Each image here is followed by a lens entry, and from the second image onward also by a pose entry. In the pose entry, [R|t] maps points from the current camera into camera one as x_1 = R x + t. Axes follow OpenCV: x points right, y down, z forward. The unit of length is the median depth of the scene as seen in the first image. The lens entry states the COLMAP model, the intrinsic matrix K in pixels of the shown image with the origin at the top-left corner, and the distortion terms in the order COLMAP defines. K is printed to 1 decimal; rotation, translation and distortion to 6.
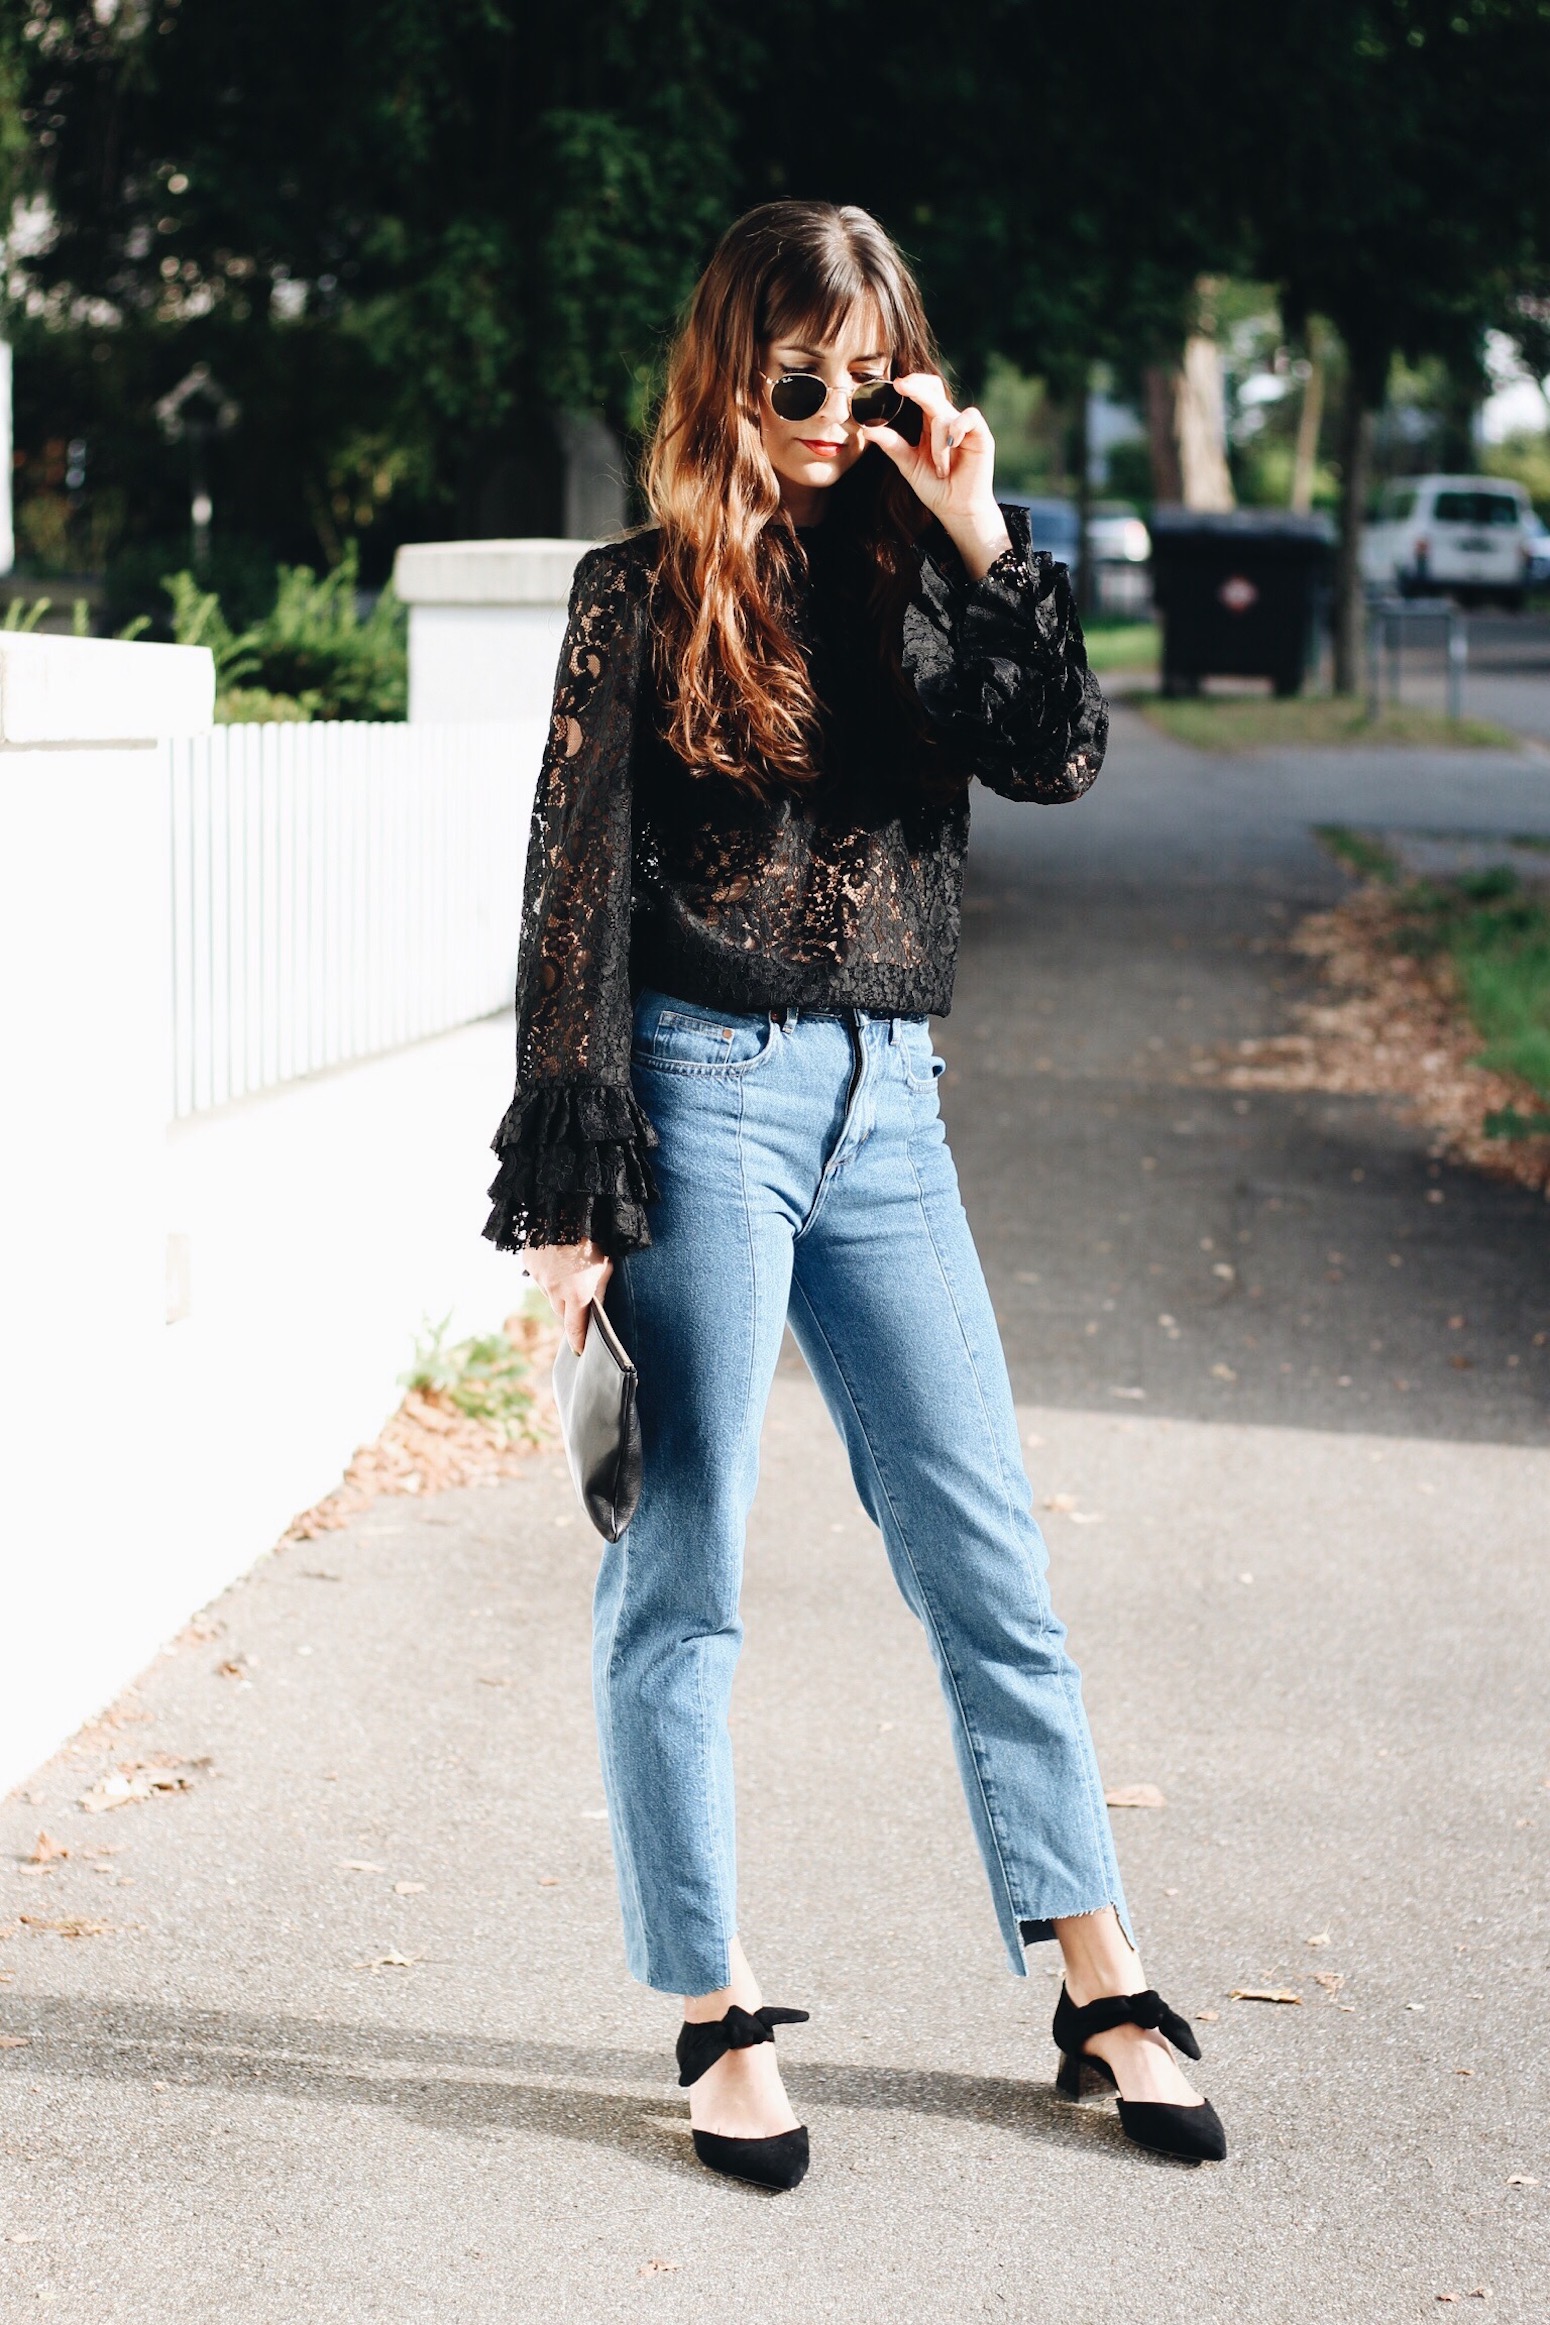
lens RADIAL K [[5313.9, 0, 773.4], [0, 5313.9, 1160.8], [0, 0, 1]] dist [0.004373, 0.000000]
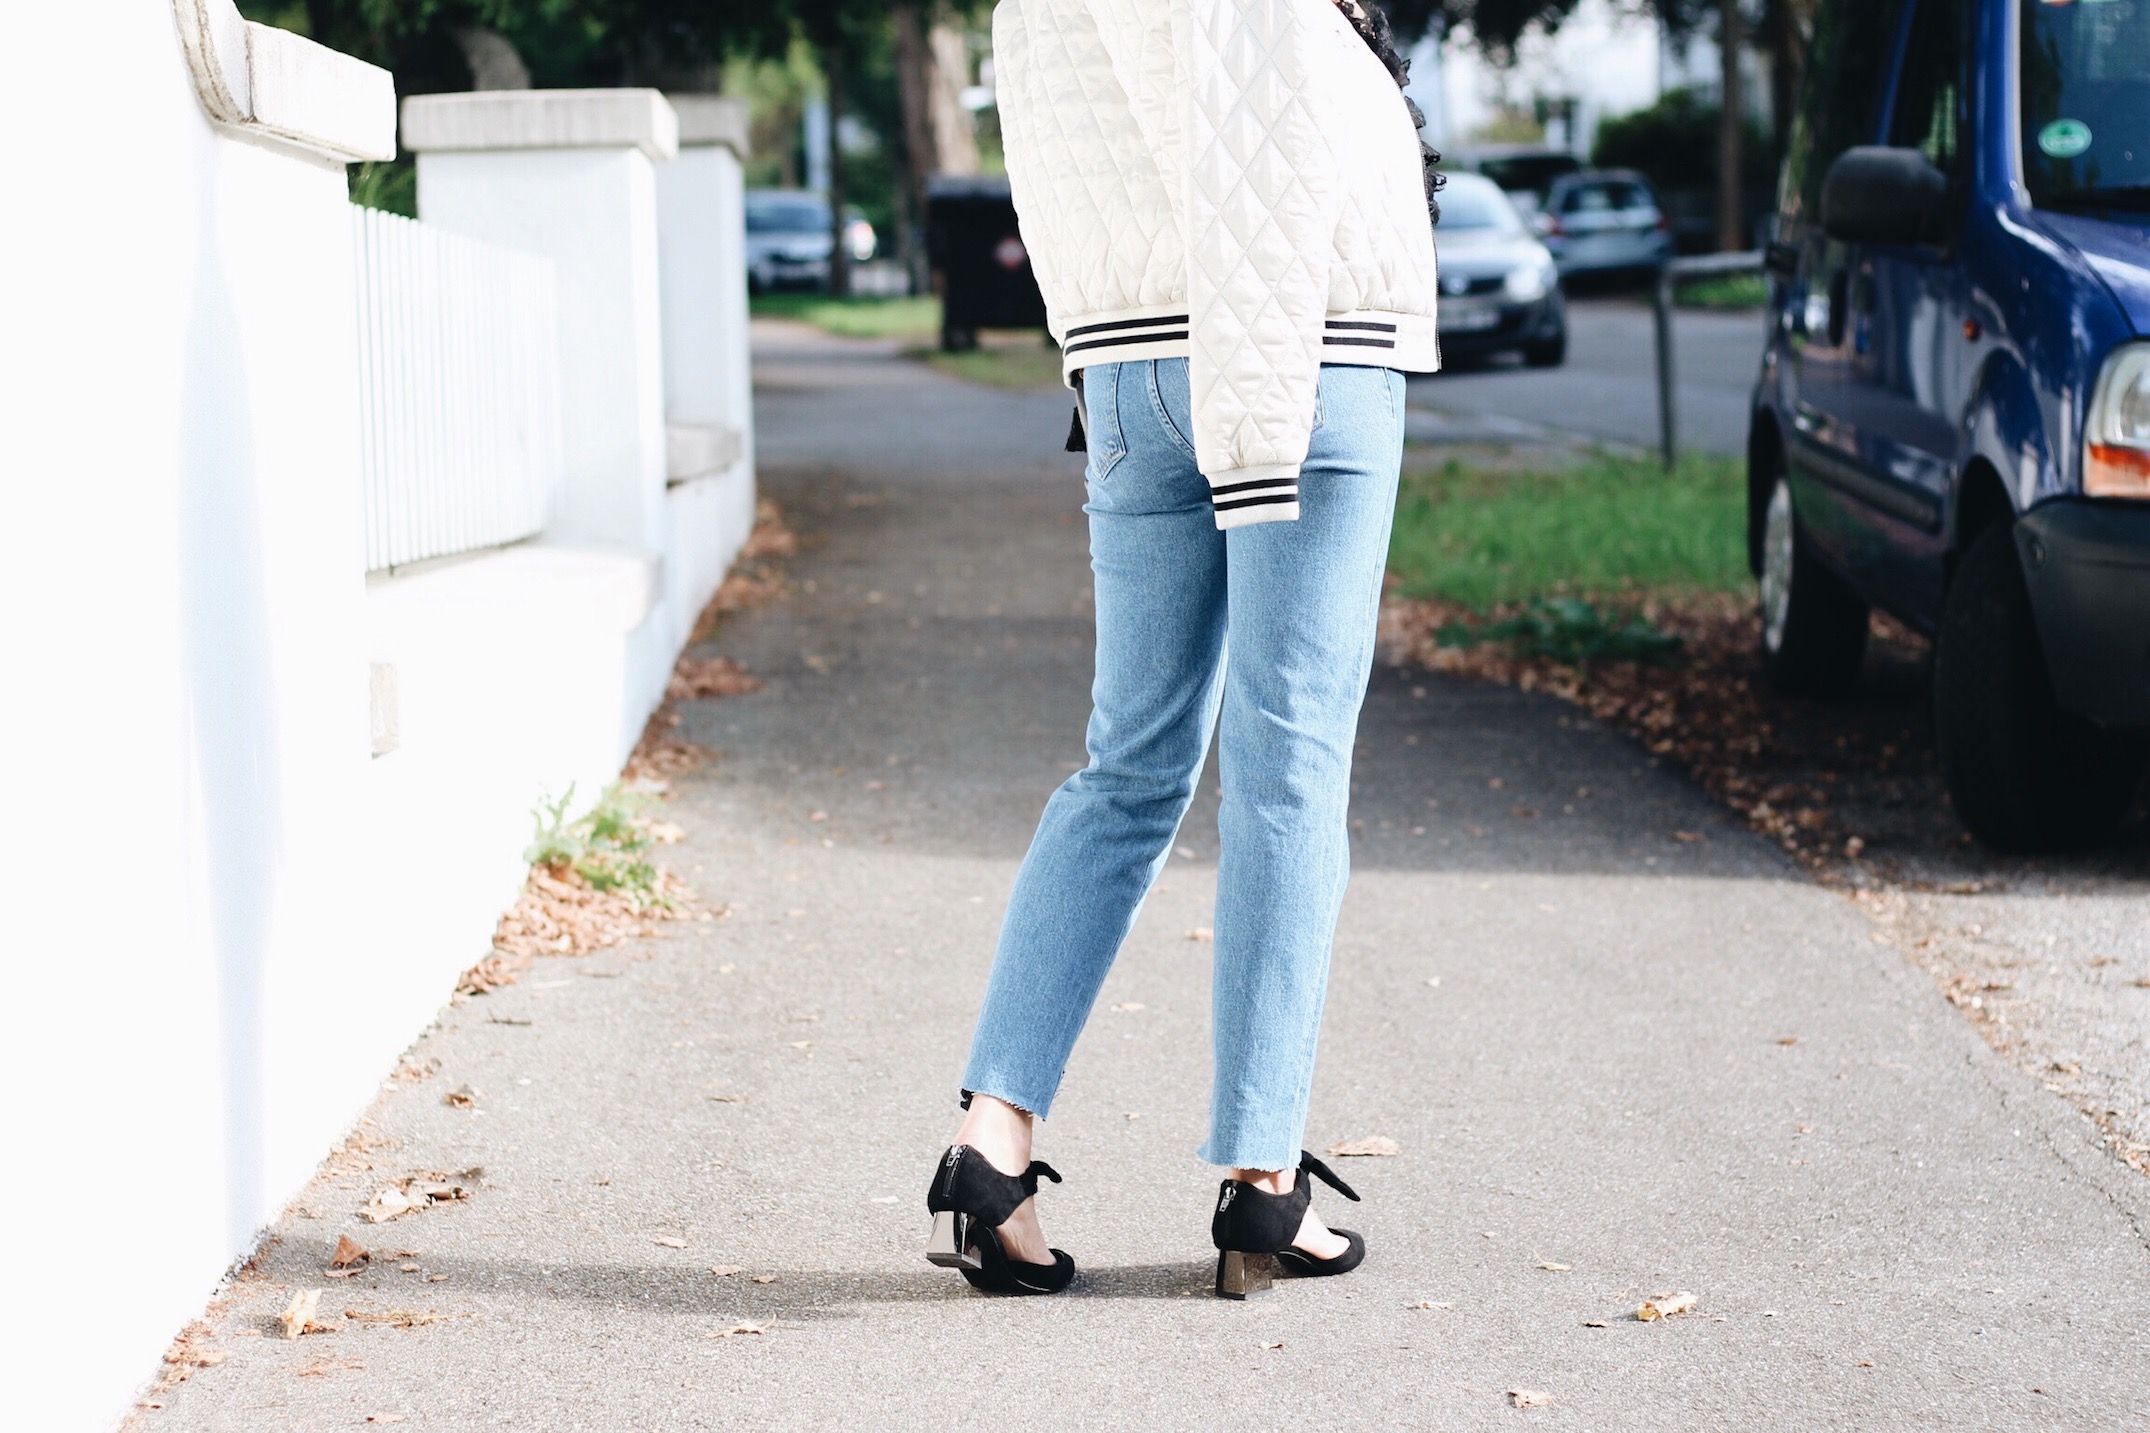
lens RADIAL K [[4913.9, 0, 1076.5], [0, 4913.9, 717.7], [0, 0, 1]] dist [0.004373, 0.000000]
pose [[0.993214, -0.041564, 0.108619, -0.070344], [0.043798, 0.998874, -0.018261, 0.038694], [-0.107738, 0.022894, 0.993916, 0.063606]]
